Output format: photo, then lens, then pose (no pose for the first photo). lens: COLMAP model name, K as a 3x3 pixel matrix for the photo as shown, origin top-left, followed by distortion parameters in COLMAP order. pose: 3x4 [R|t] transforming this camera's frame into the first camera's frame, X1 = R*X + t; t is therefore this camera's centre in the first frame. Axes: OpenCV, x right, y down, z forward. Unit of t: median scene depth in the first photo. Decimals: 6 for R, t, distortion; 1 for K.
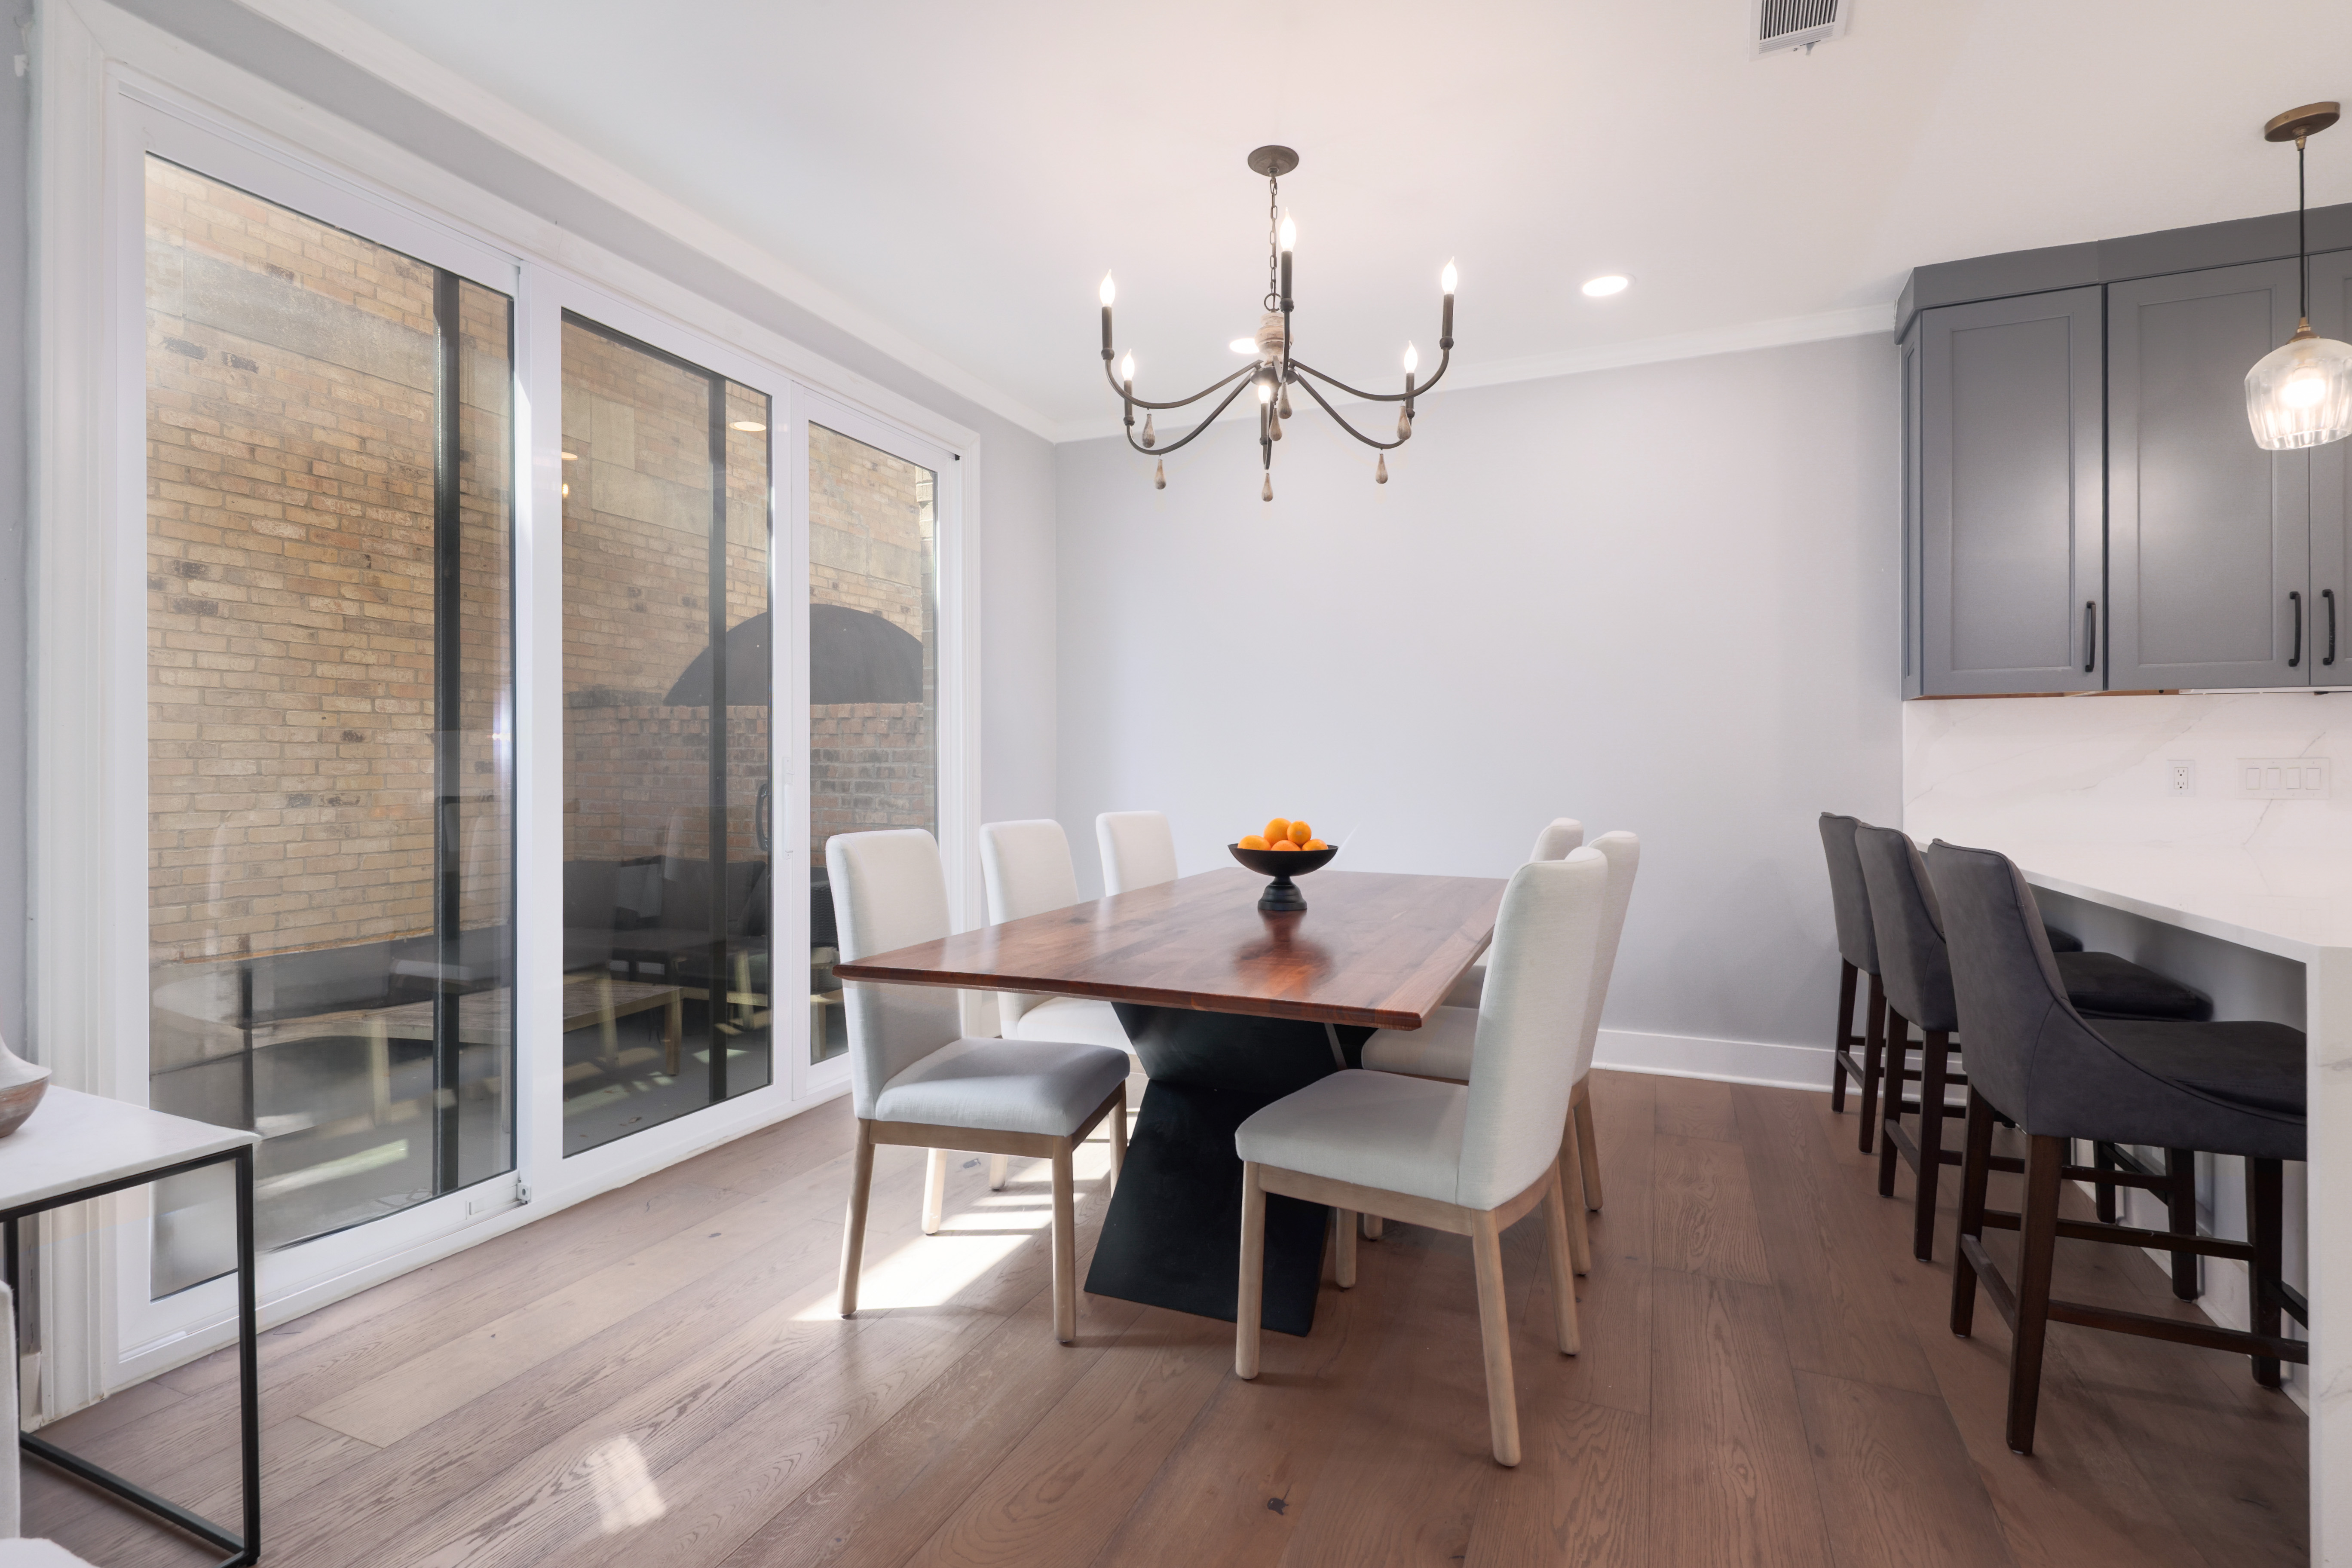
lens RADIAL K [[1103.7, 0, 1177.9], [0, 1103.7, 781.4], [0, 0, 1]] dist [-0.000441, -0.000344]
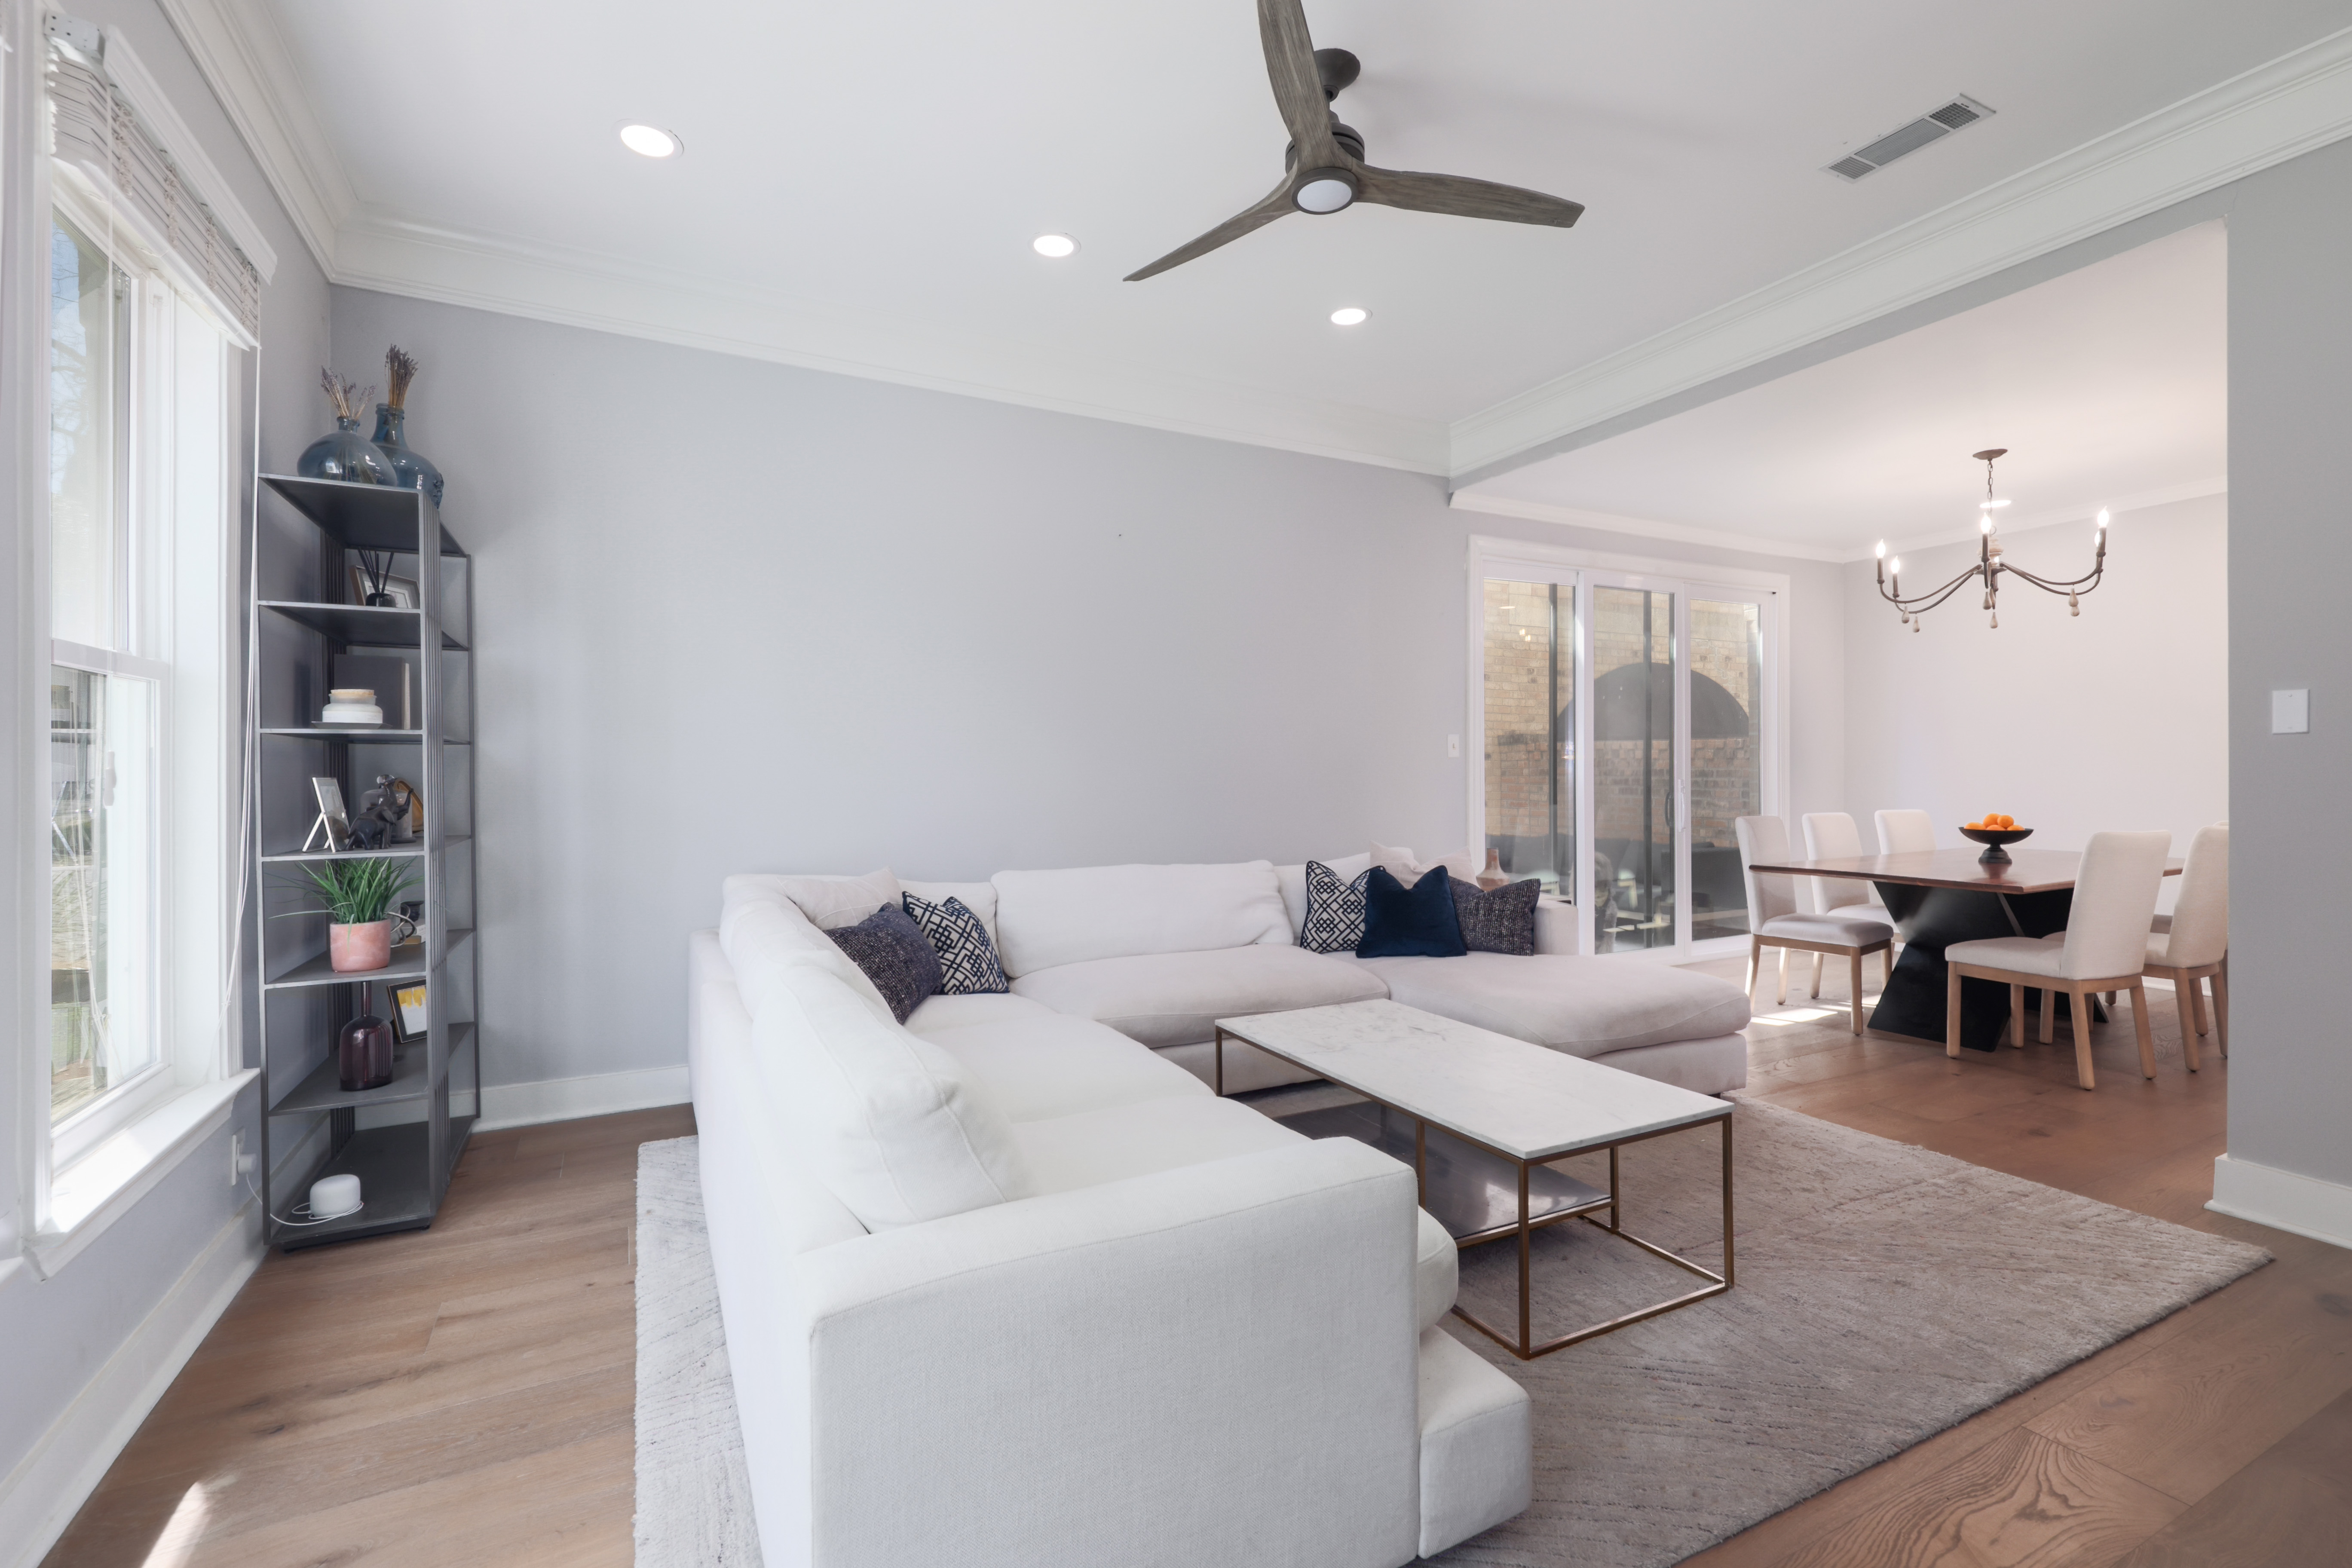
lens RADIAL K [[1044.9, 0, 1172.5], [0, 1044.9, 775.2], [0, 0, 1]] dist [0.002985, -0.000179]
pose [[0.784640, -0.002511, -0.619947, 0.098820], [-0.003754, 0.999954, -0.008802, -0.009102], [0.619940, 0.009234, 0.784595, -1.205135]]
